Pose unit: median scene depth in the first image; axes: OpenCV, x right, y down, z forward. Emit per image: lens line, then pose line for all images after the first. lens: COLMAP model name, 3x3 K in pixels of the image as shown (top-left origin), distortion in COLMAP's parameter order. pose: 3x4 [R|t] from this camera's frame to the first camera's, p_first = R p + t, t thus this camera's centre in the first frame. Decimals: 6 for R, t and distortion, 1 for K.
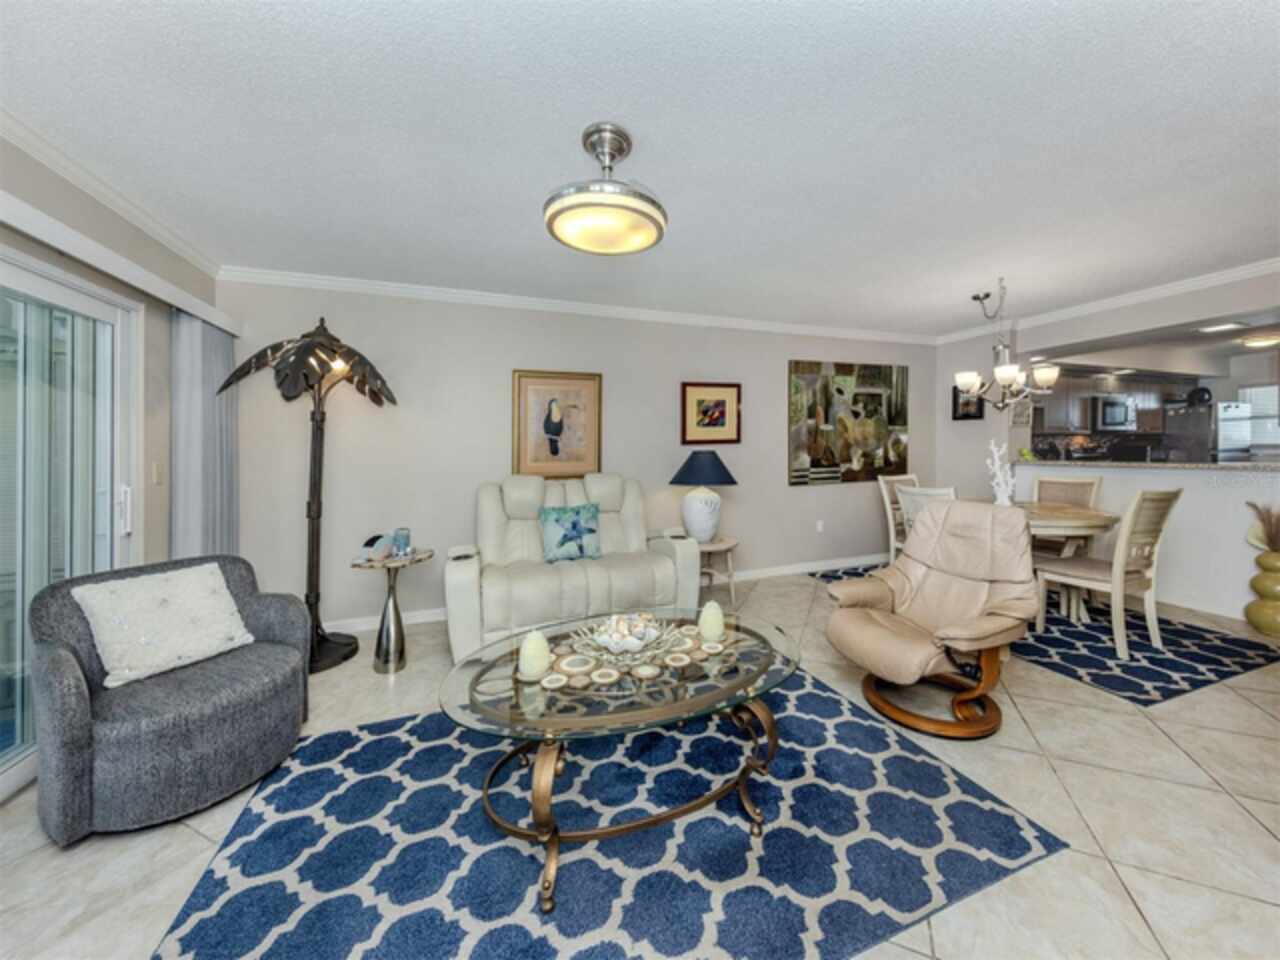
lens RADIAL K [[458.1, 0, 664.5], [0, 458.1, 450.8], [0, 0, 1]] dist [0.008146, 0.000000]
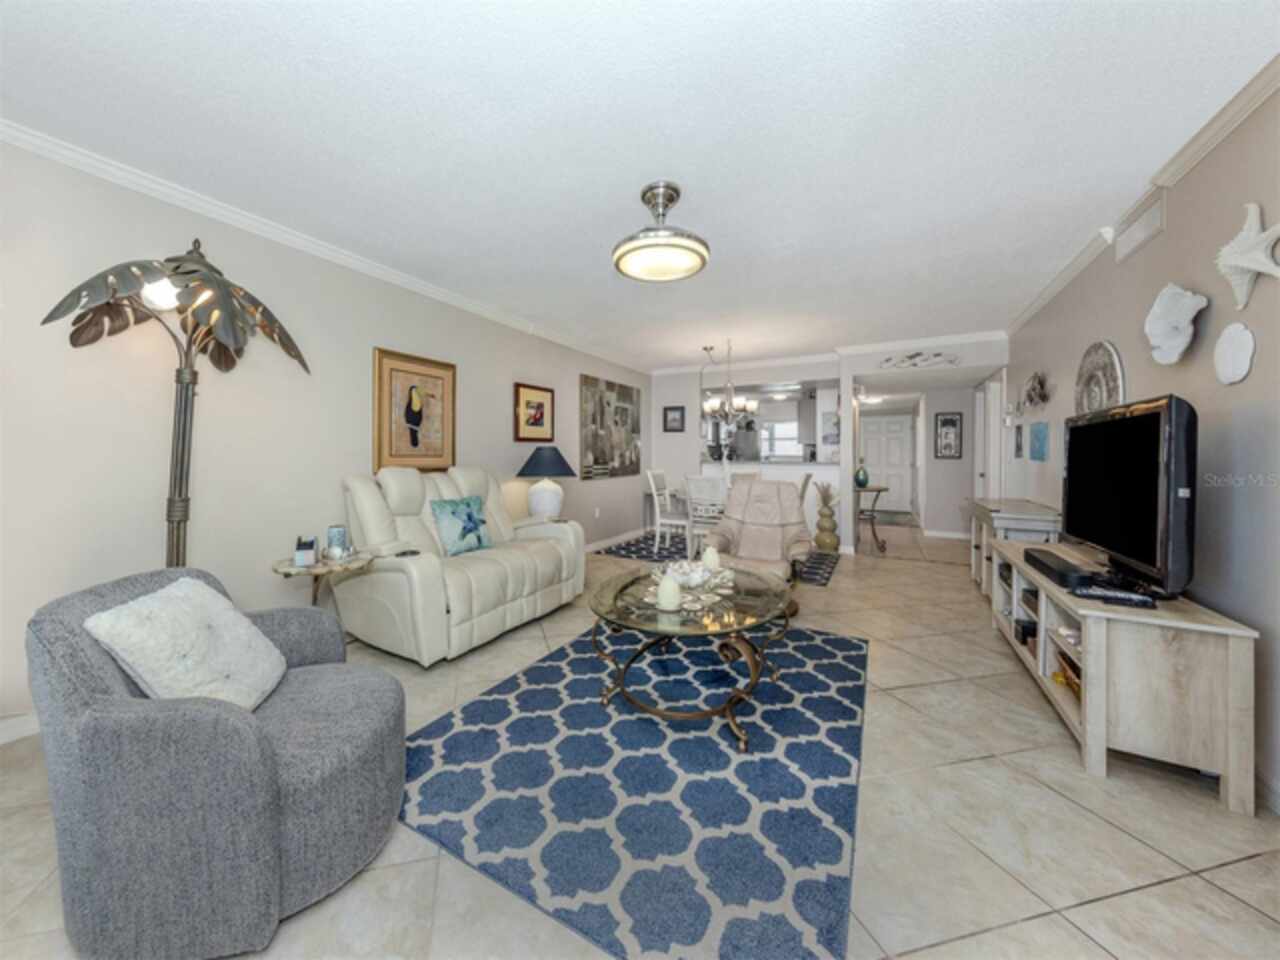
lens RADIAL K [[459.9, 0, 588.2], [0, 459.9, 457.4], [0, 0, 1]] dist [0.018474, 0.000014]
pose [[0.800133, 0.015739, 0.599616, -0.492958], [-0.012338, 0.999876, -0.009781, 0.034210], [-0.599695, 0.000428, 0.800228, 0.044987]]
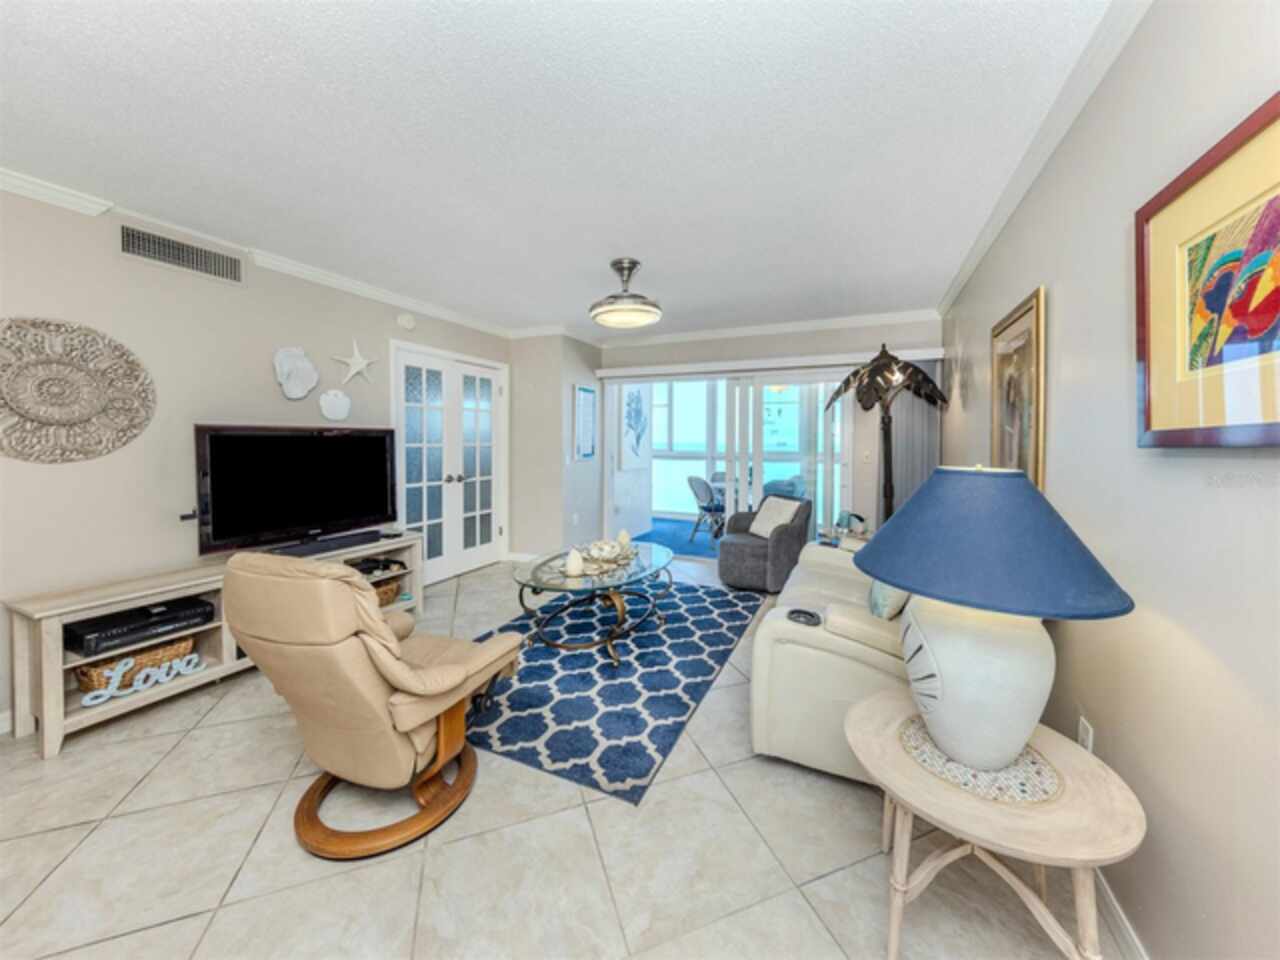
lens RADIAL K [[458.1, 0, 664.5], [0, 458.1, 450.8], [0, 0, 1]] dist [0.008146, 0.000000]
pose [[-0.692559, 0.022845, -0.721000, 0.447646], [-0.001482, 0.999451, 0.033091, -0.020763], [0.721360, 0.023986, -0.692145, 1.039650]]
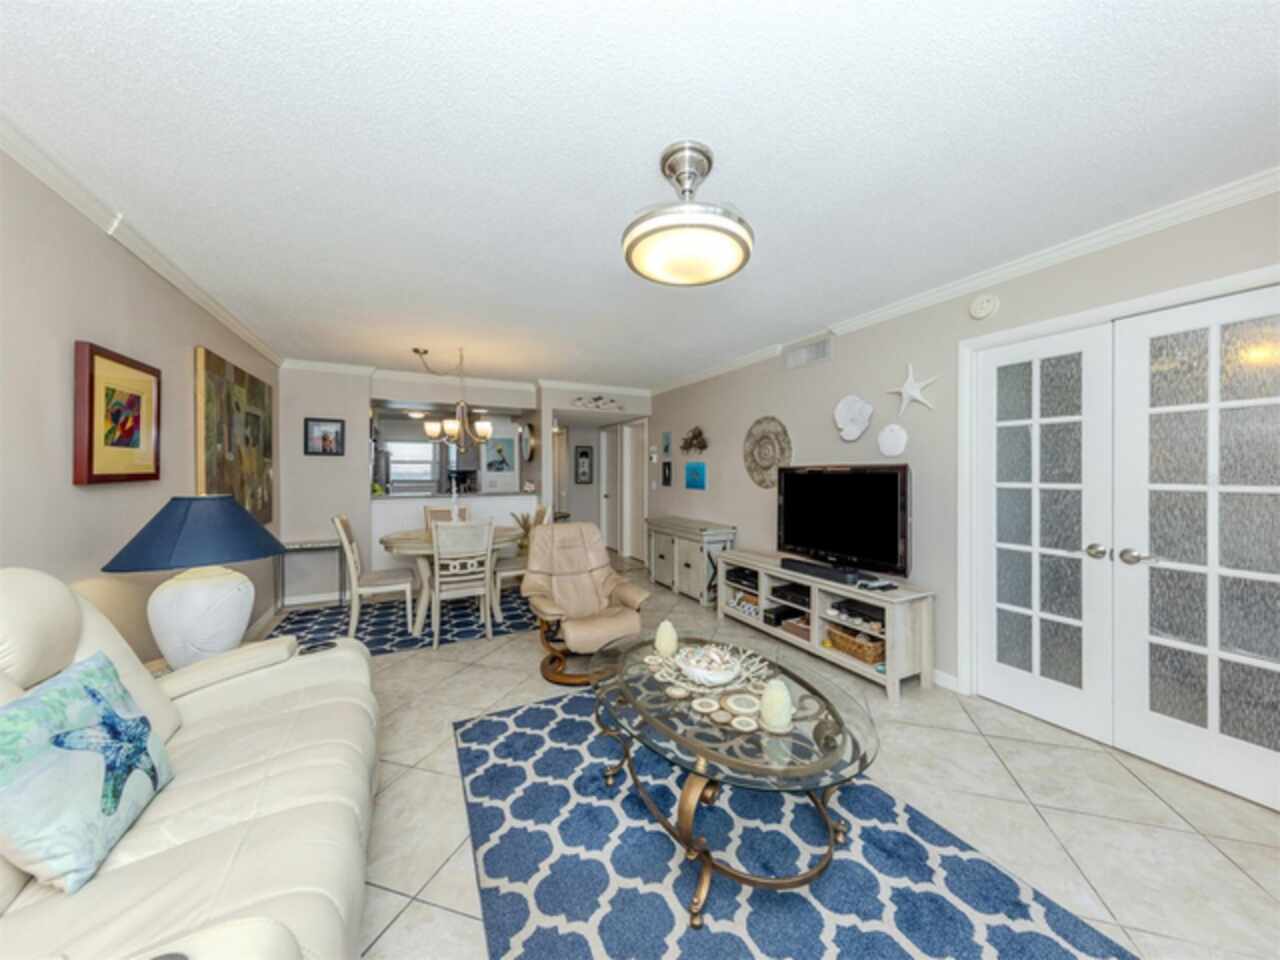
lens RADIAL K [[459.7, 0, 653.3], [0, 459.7, 475.0], [0, 0, 1]] dist [0.000931, 0.000029]
pose [[-0.116434, 0.008508, 0.993162, -0.486769], [0.010568, 0.999917, -0.007327, -0.014192], [-0.993142, 0.009643, -0.116514, 0.538020]]
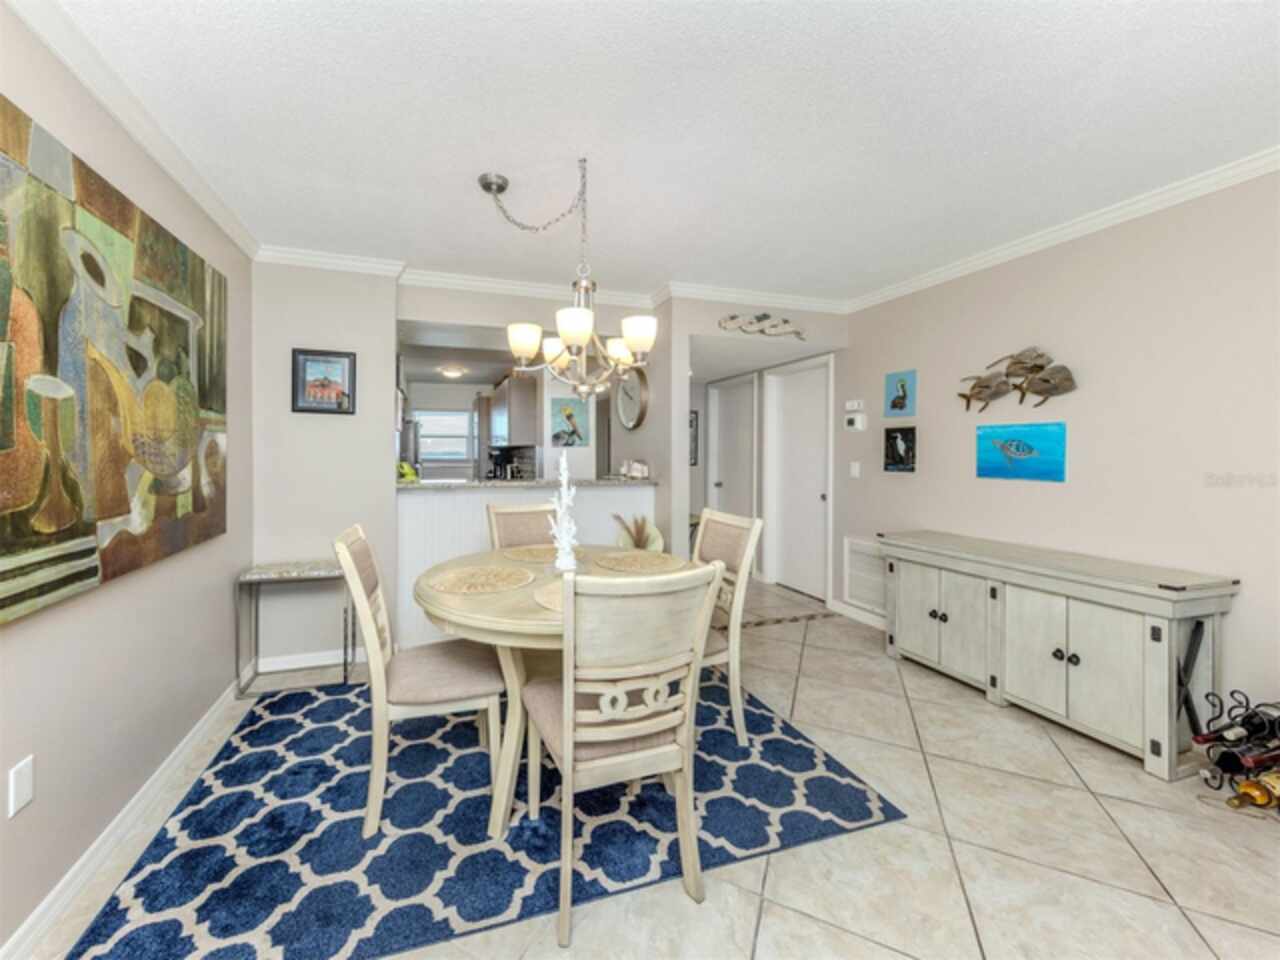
lens RADIAL K [[472.7, 0, 586.1], [0, 472.7, 457.0], [0, 0, 1]] dist [-0.000105, -0.000027]
pose [[0.054228, 0.007226, 0.998502, 0.127173], [0.003895, 0.999965, -0.007449, -0.010576], [-0.998521, 0.004294, 0.054198, 0.821933]]
